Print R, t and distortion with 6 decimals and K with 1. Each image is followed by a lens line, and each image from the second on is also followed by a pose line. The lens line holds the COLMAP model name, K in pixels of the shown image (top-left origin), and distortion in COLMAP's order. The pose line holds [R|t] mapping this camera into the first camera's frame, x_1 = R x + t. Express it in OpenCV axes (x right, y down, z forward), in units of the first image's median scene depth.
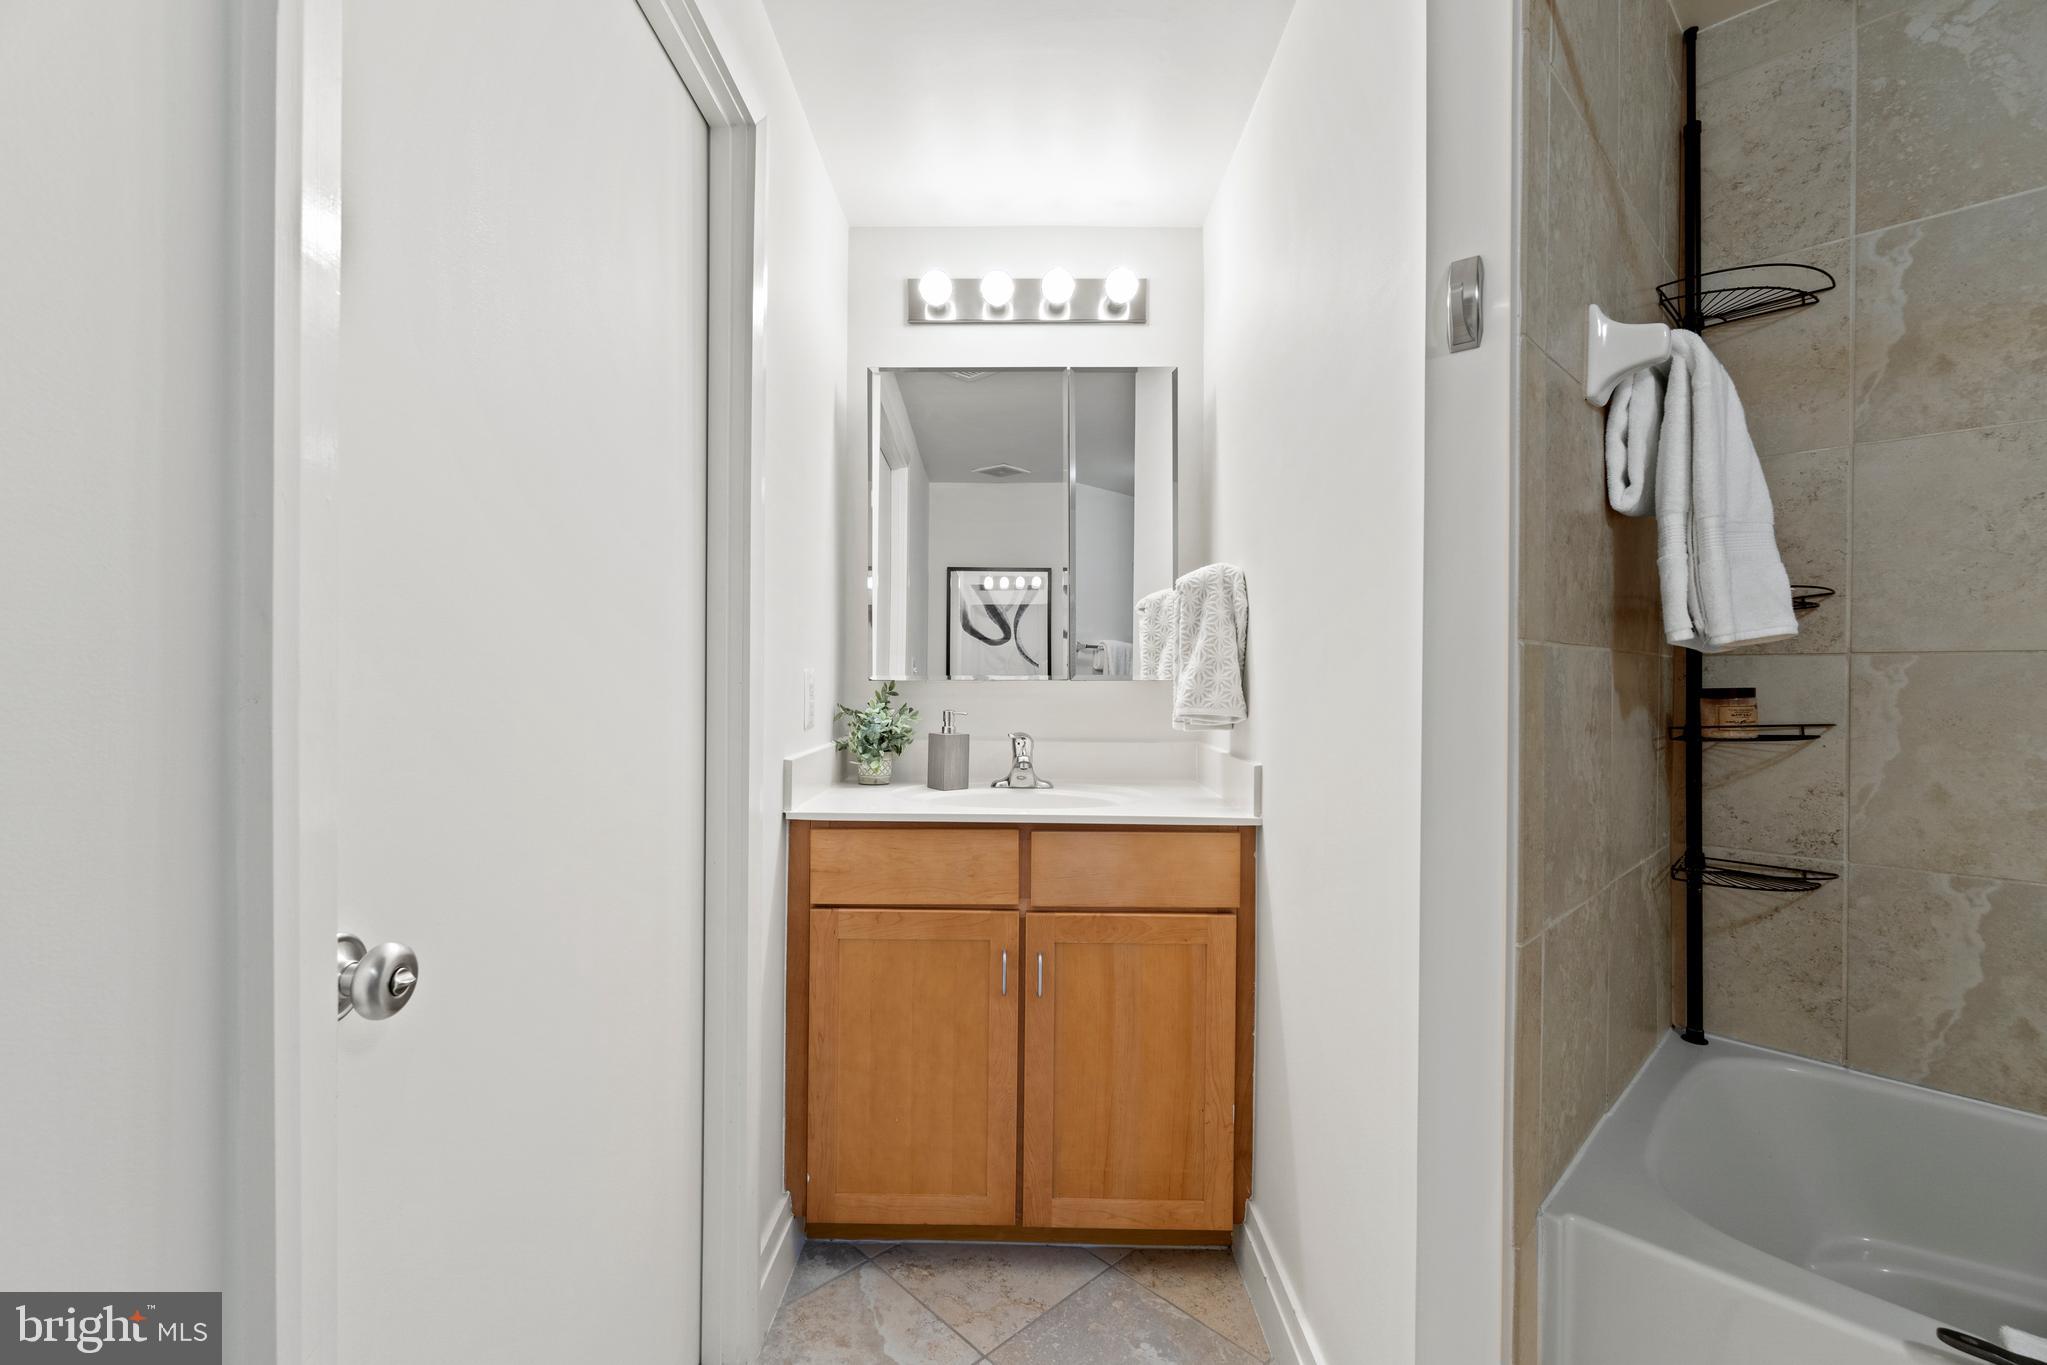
lens RADIAL K [[875.0, 0, 1005.8], [0, 875.0, 675.2], [0, 0, 1]] dist [-0.003346, 0.000922]
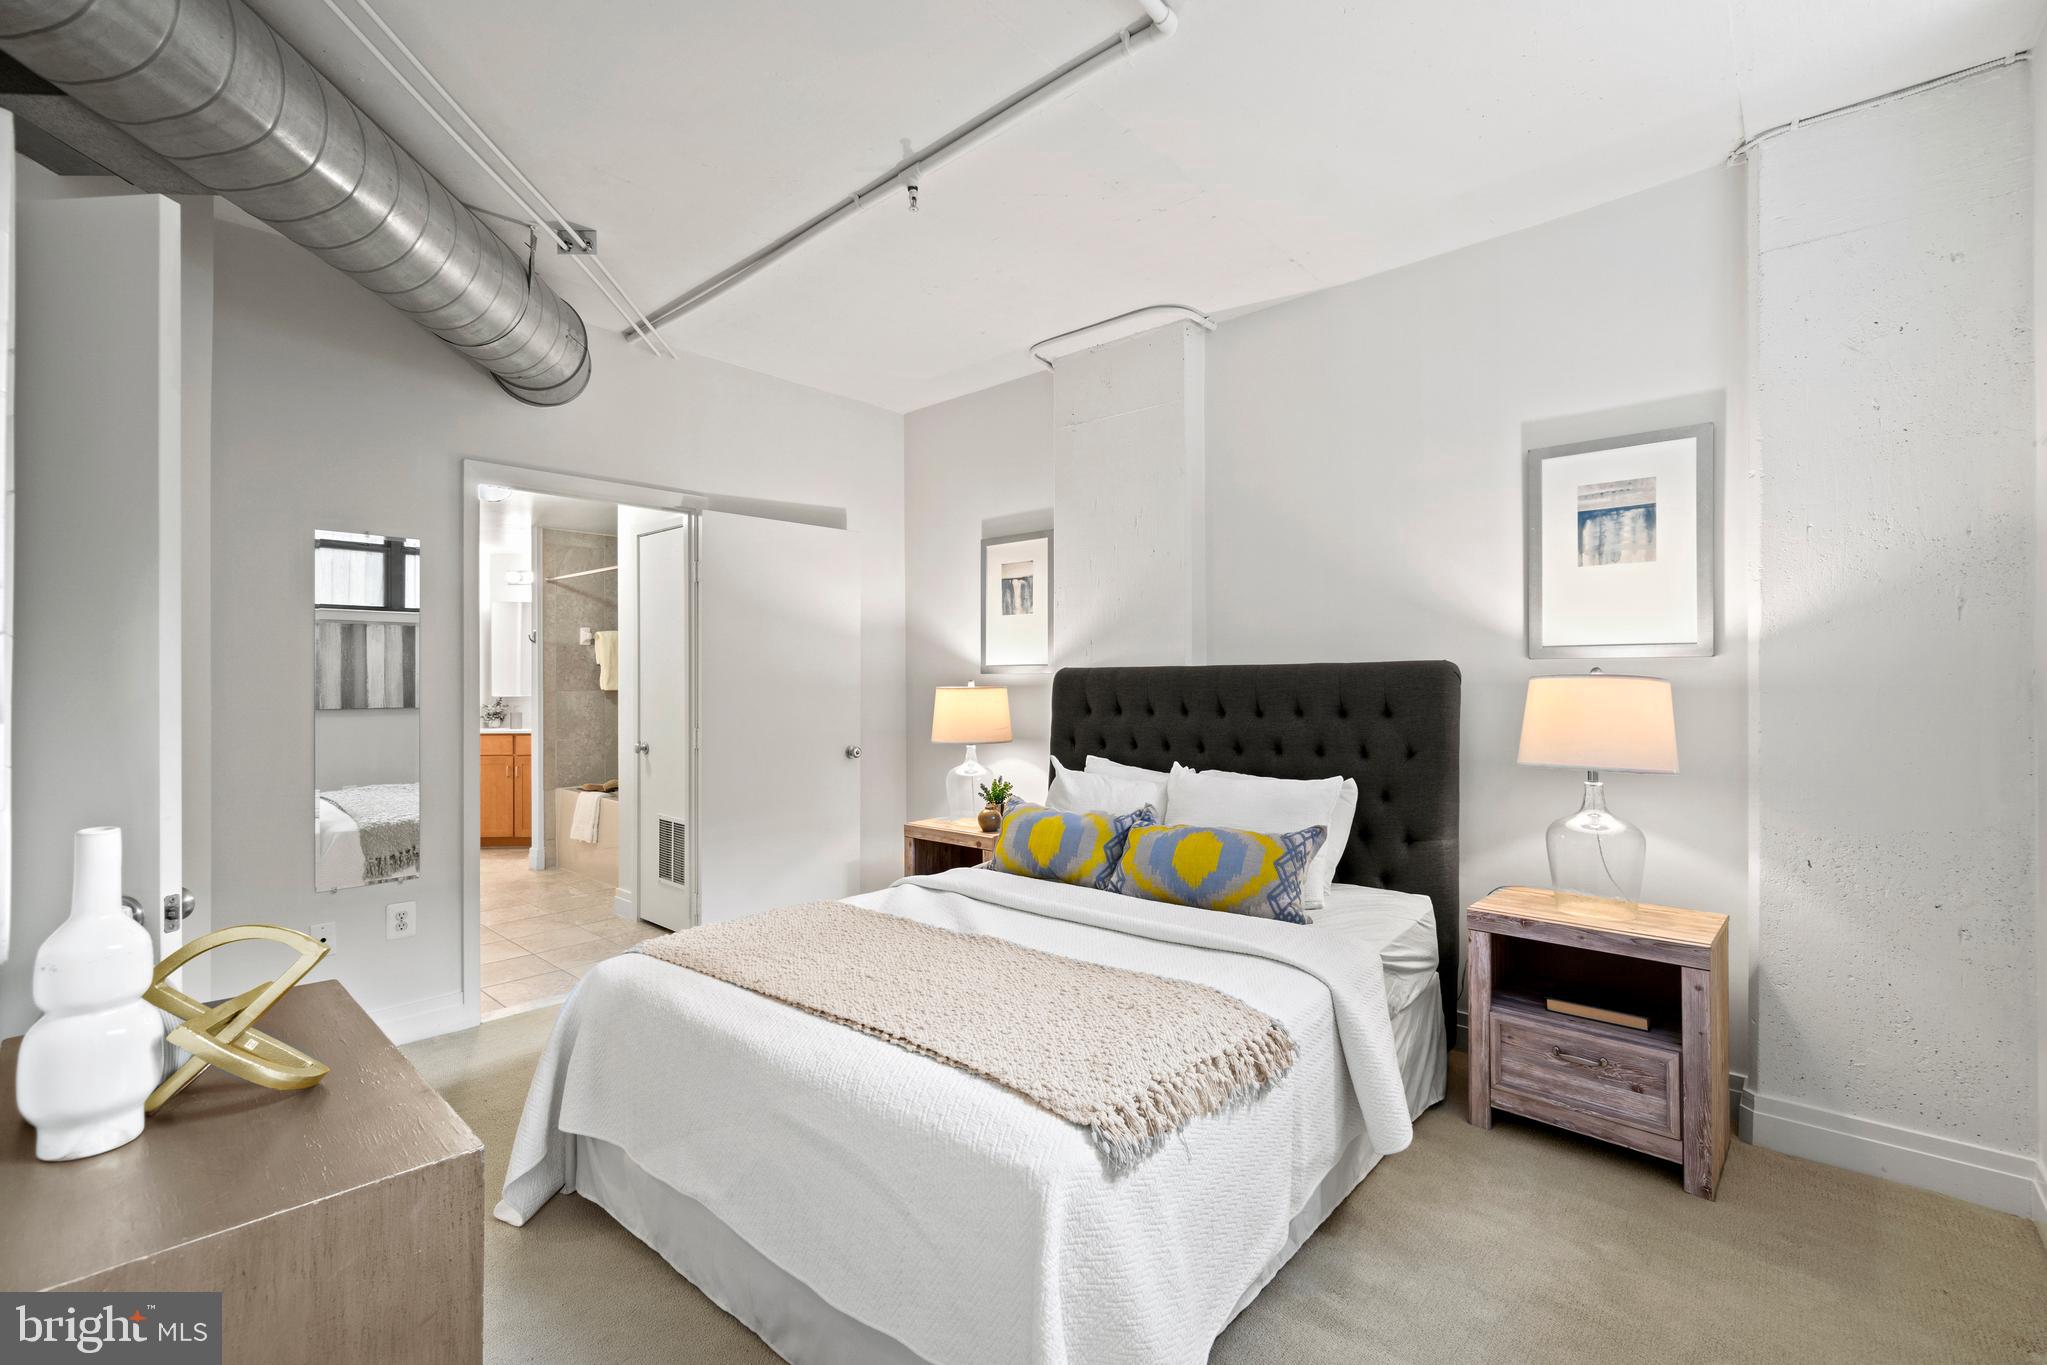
lens RADIAL K [[863.2, 0, 1033.8], [0, 863.2, 699.1], [0, 0, 1]] dist [-0.022012, 0.000027]
pose [[0.995946, 0.004783, 0.089822, 2.284033], [-0.005255, 0.999974, 0.005027, -0.021297], [-0.089796, -0.005479, 0.995945, -3.460699]]
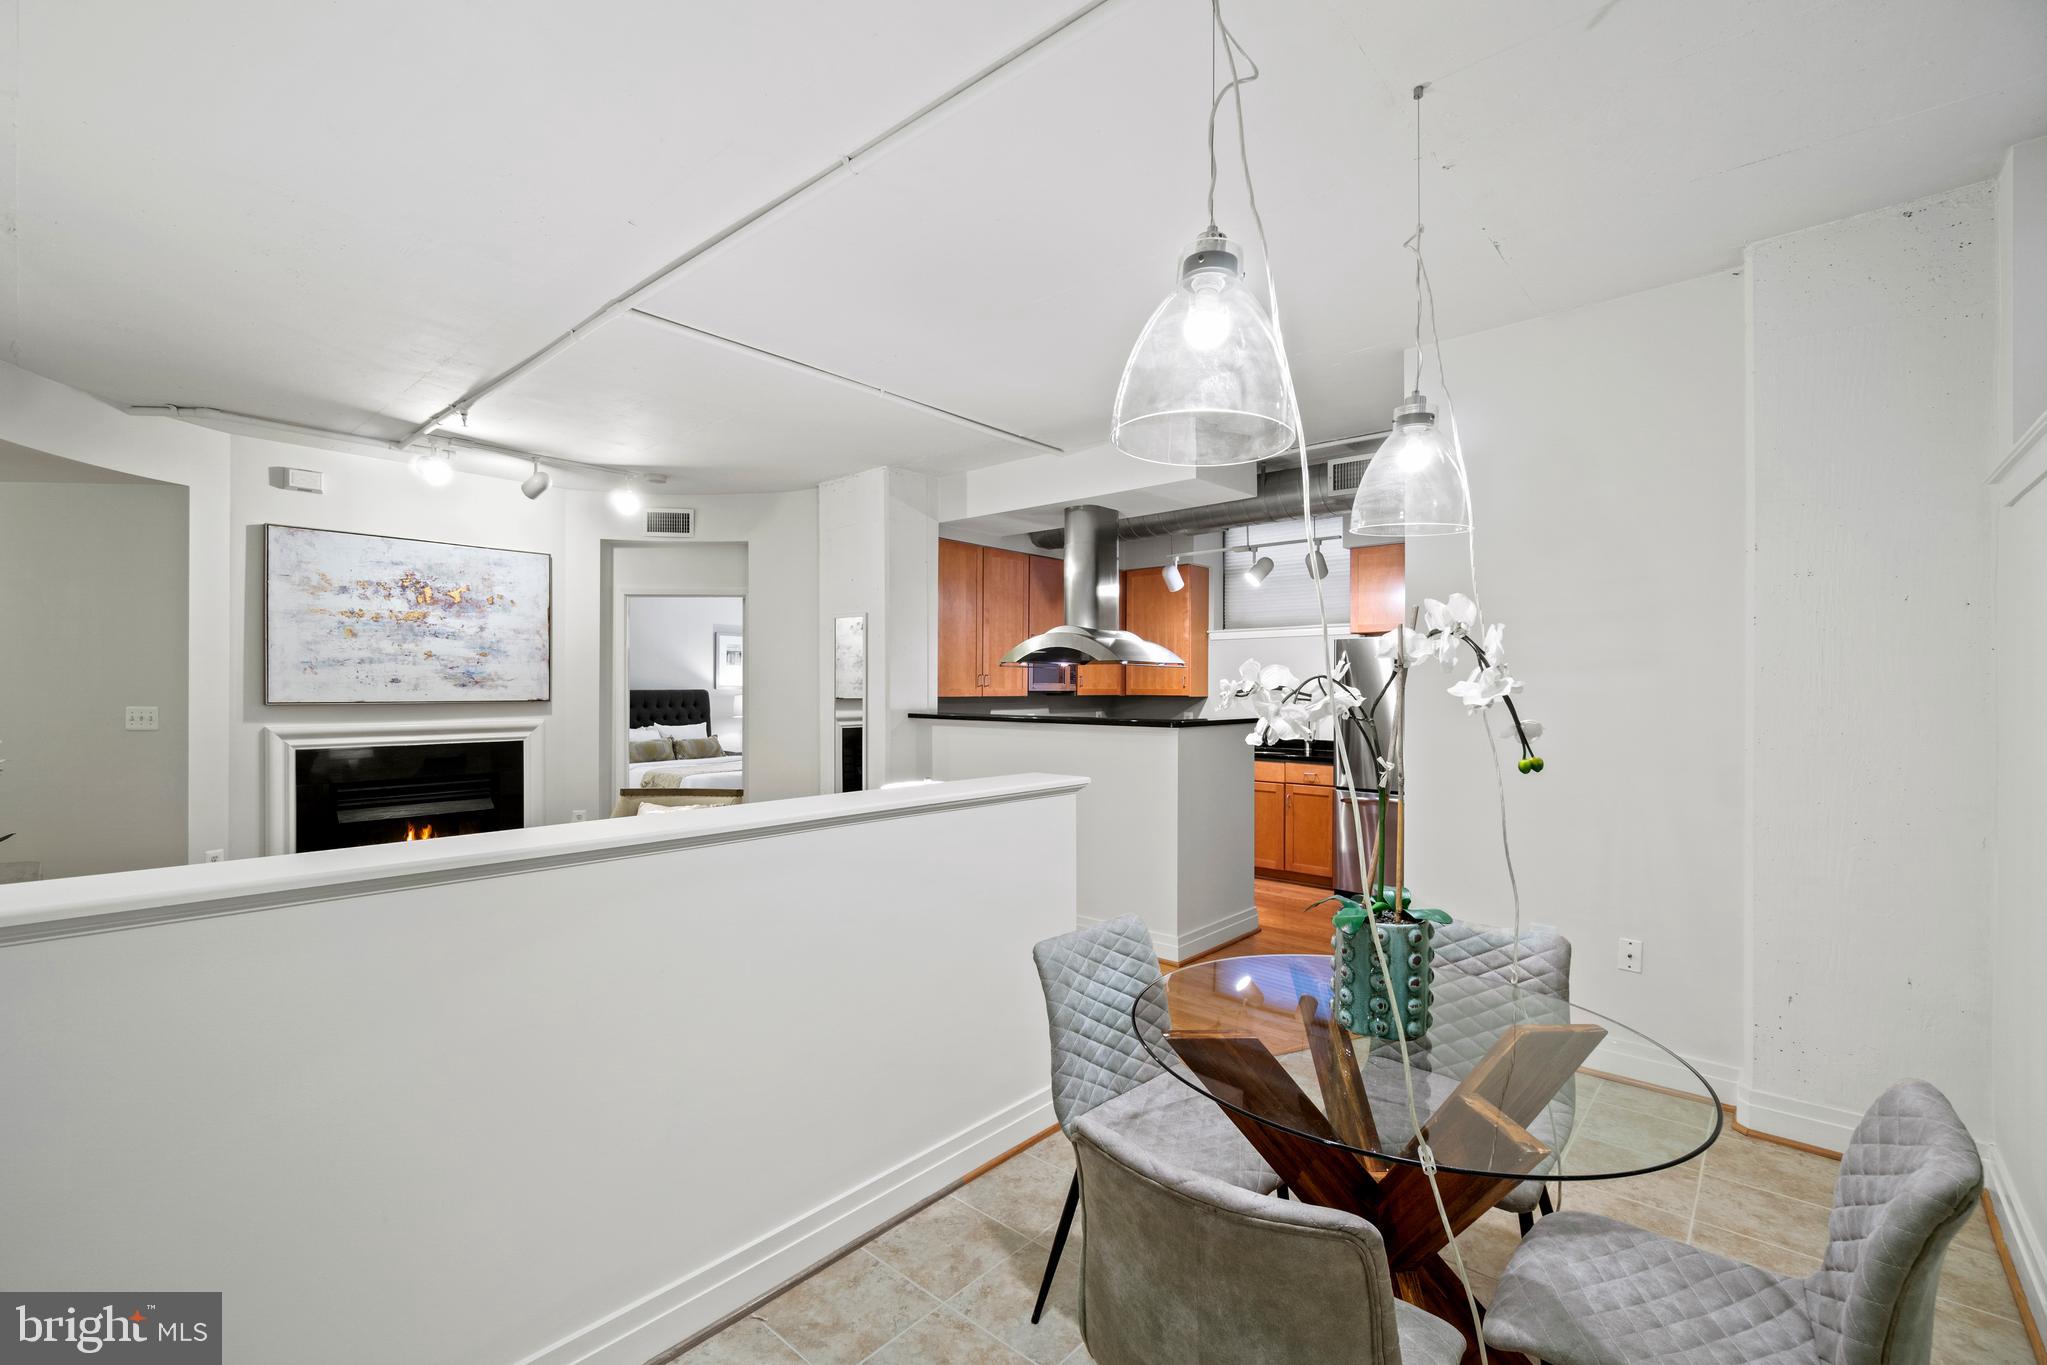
lens RADIAL K [[882.1, 0, 1003.9], [0, 882.1, 690.0], [0, 0, 1]] dist [-0.003471, -0.000014]
pose [[-0.078778, -0.006606, 0.996870, -3.712081], [-0.000346, 0.999978, 0.006599, -0.144970], [-0.996892, 0.000175, -0.078779, -3.444483]]
